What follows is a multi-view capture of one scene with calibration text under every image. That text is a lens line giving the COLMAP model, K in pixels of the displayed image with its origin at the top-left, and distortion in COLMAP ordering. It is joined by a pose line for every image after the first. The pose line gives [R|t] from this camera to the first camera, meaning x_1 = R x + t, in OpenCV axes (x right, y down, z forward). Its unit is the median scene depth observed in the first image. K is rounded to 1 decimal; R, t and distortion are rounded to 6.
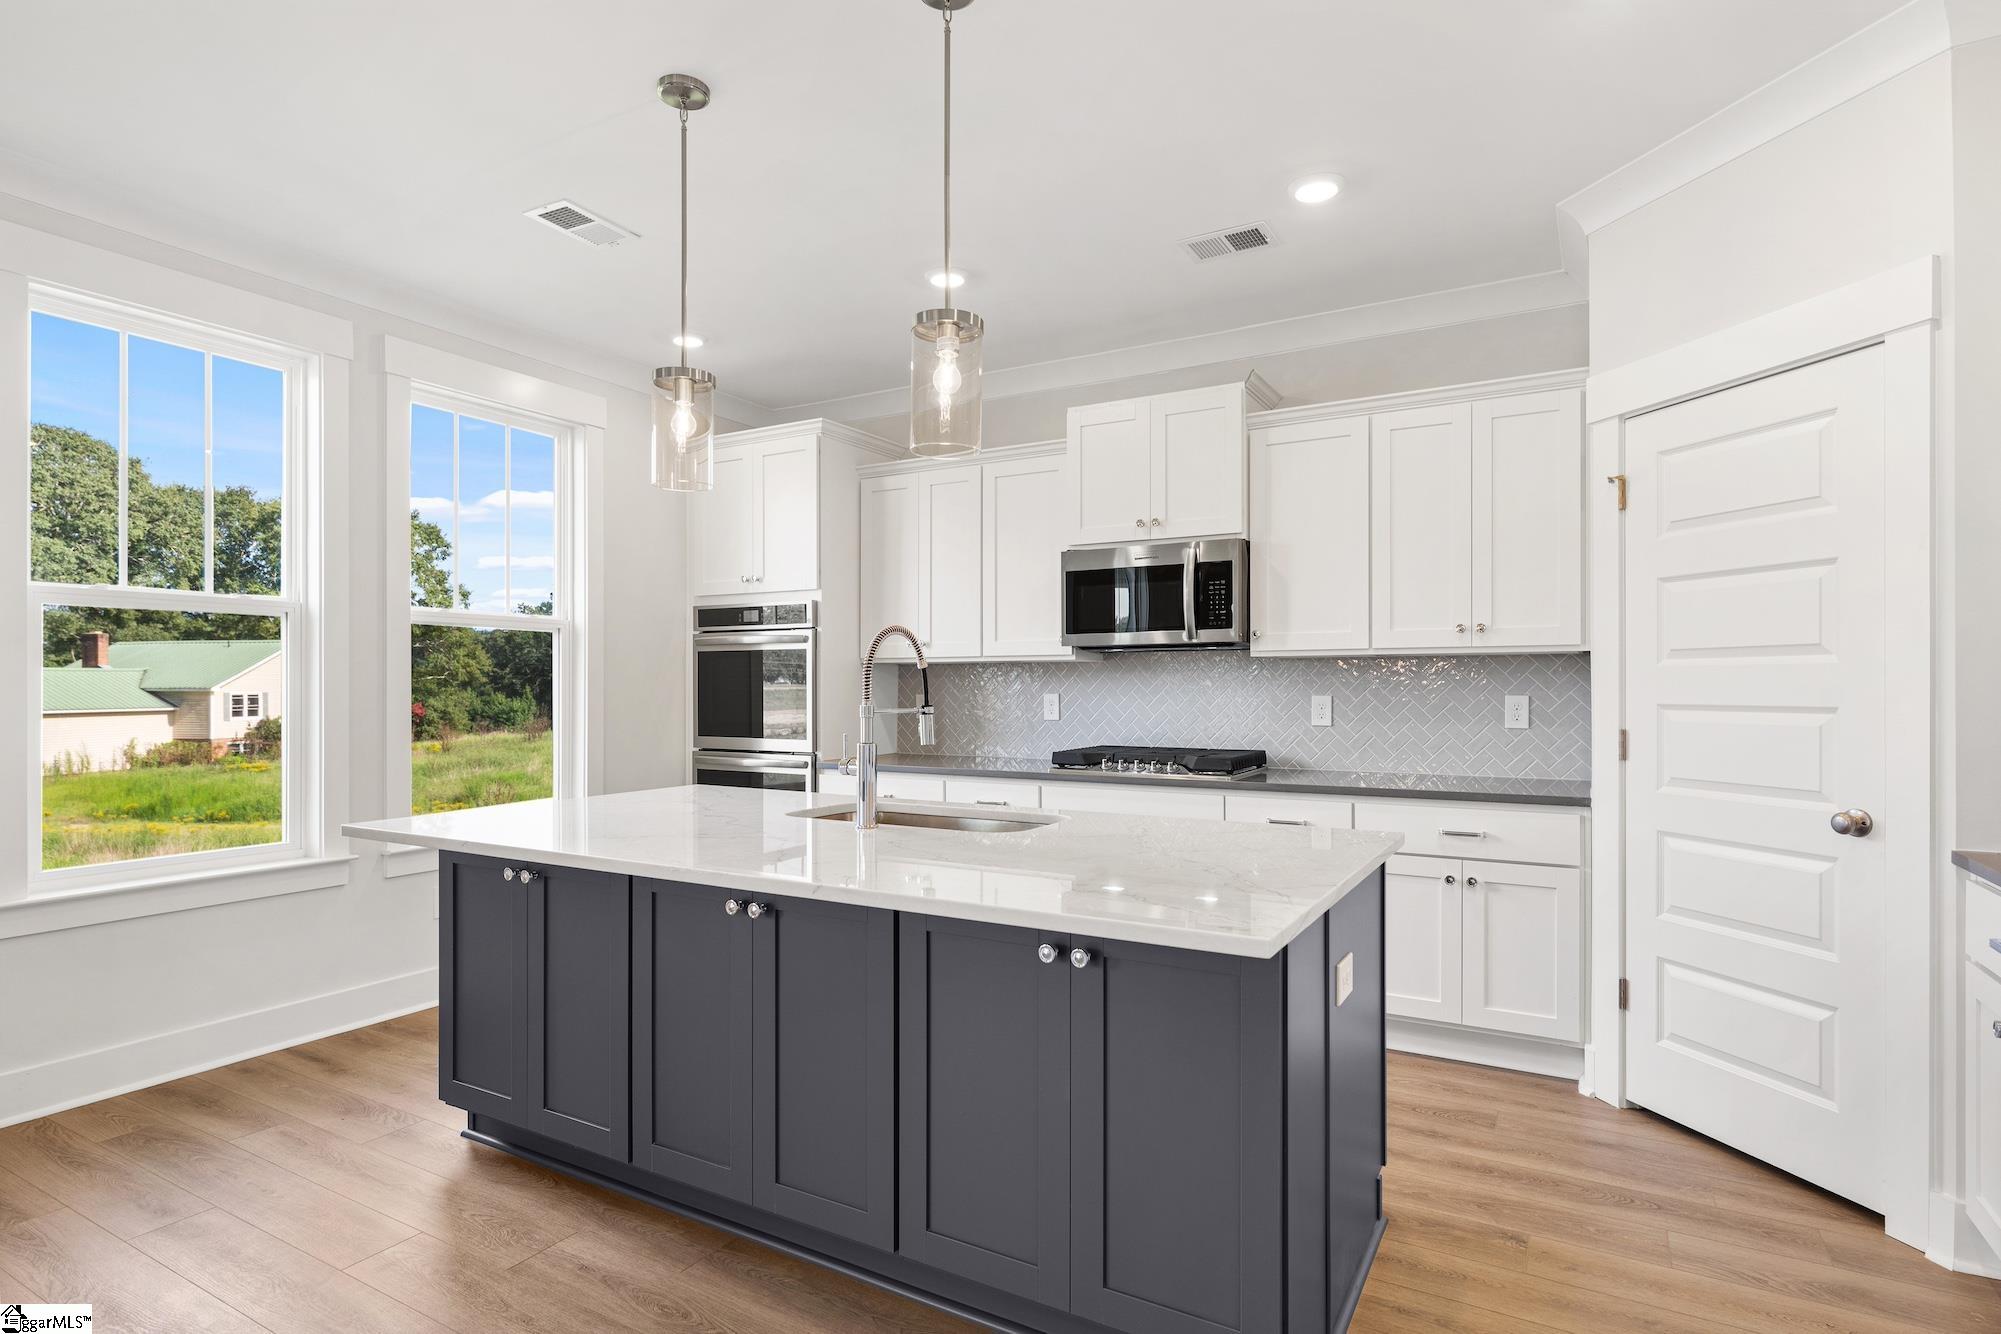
lens RADIAL K [[1027.6, 0, 999.2], [0, 1027.6, 689.0], [0, 0, 1]] dist [-0.000534, -0.000663]
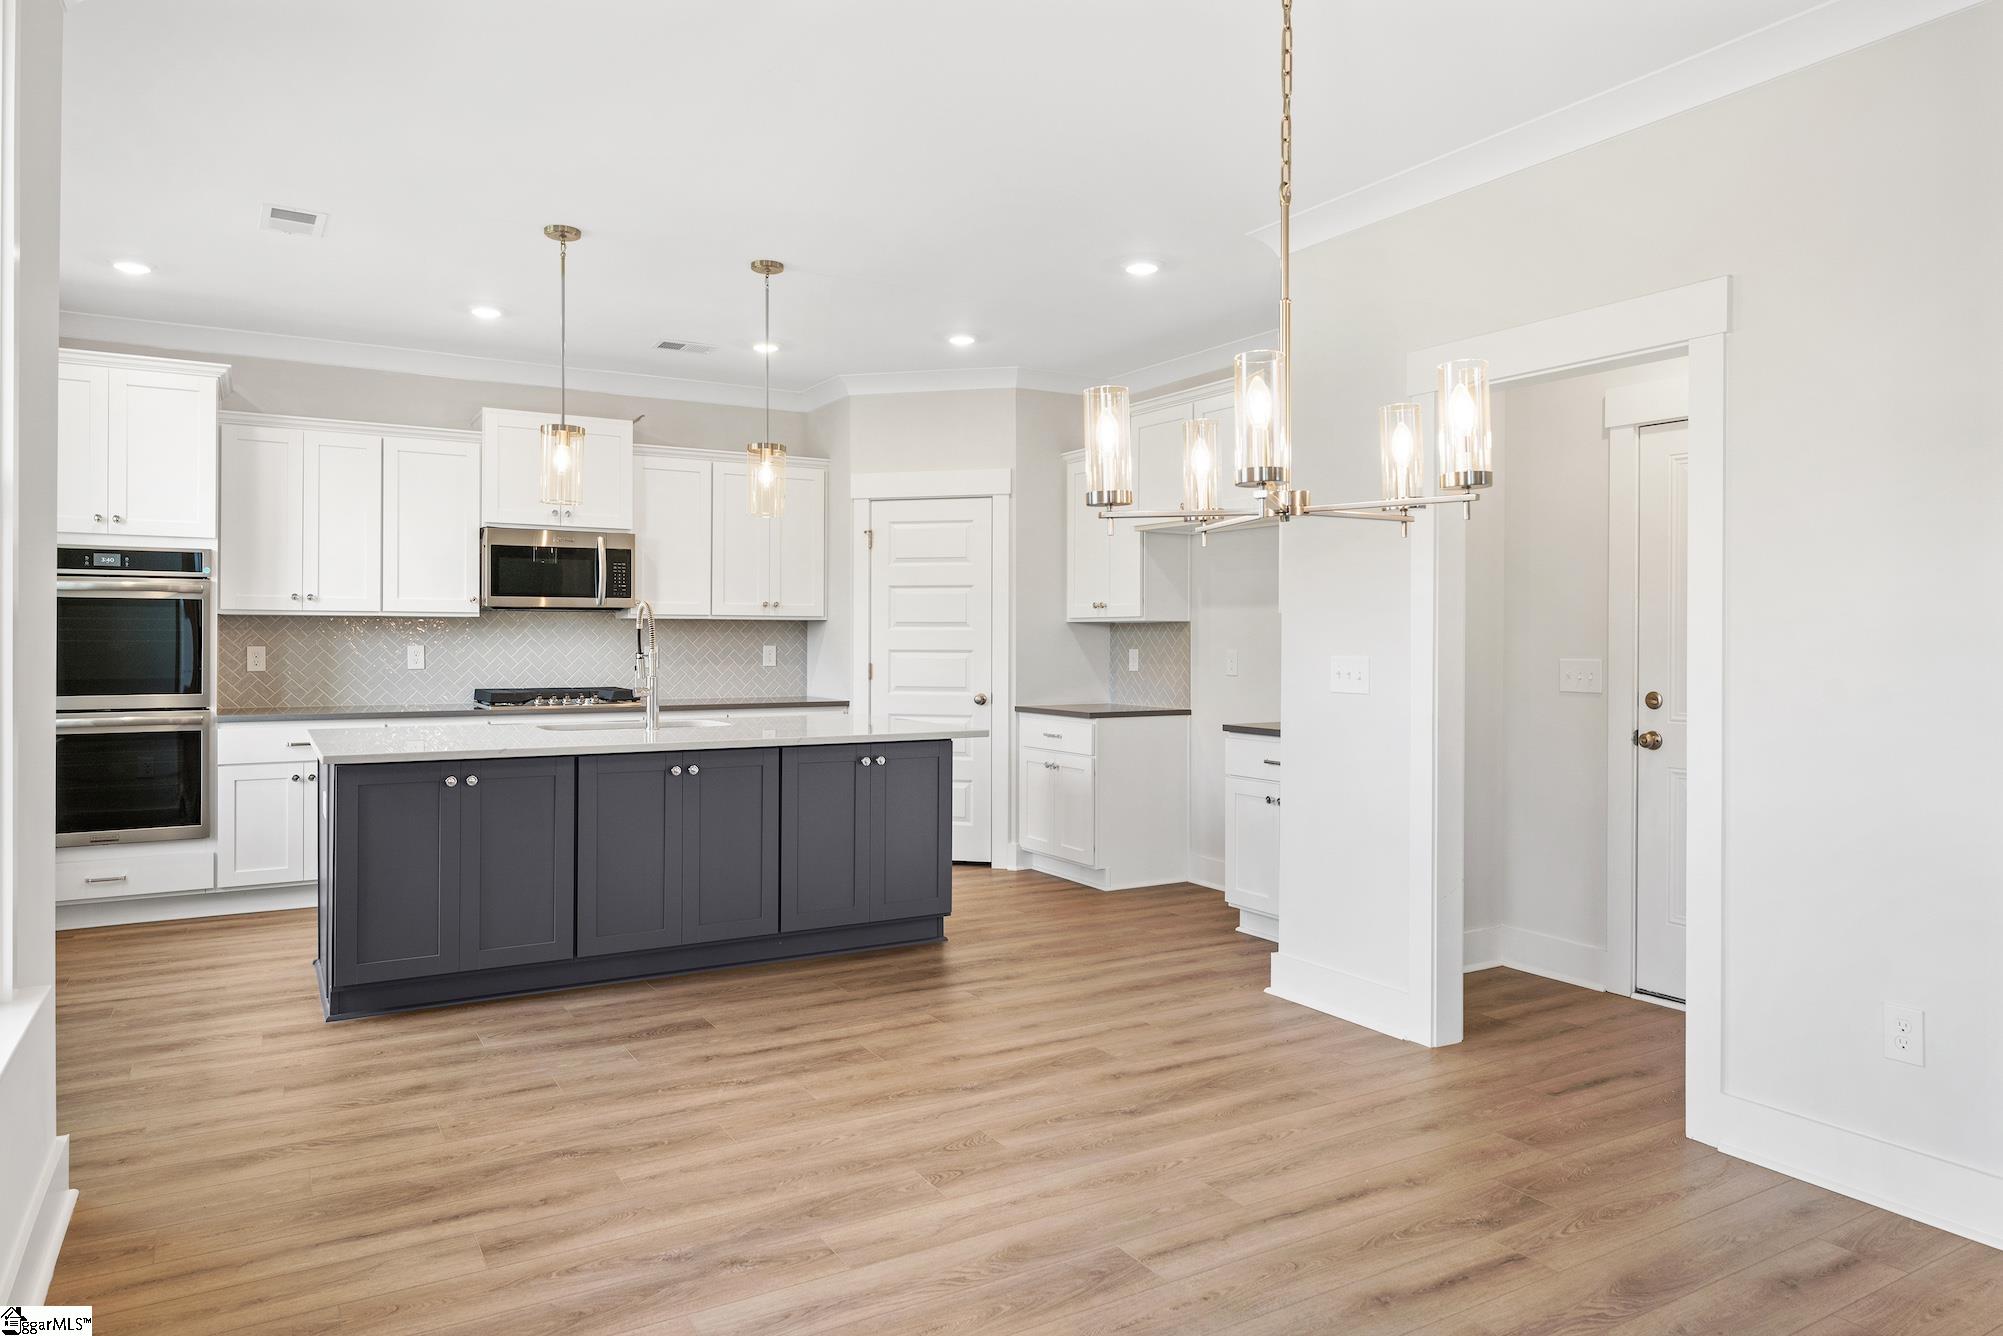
lens RADIAL K [[1255.4, 0, 1000.2], [0, 1255.4, 640.6], [0, 0, 1]] dist [-0.000446, -0.000214]
pose [[0.486991, 0.001508, 0.873405, -1.006737], [-0.001889, 0.999998, -0.000674, -0.001109], [-0.873405, -0.001321, 0.486993, -0.266056]]
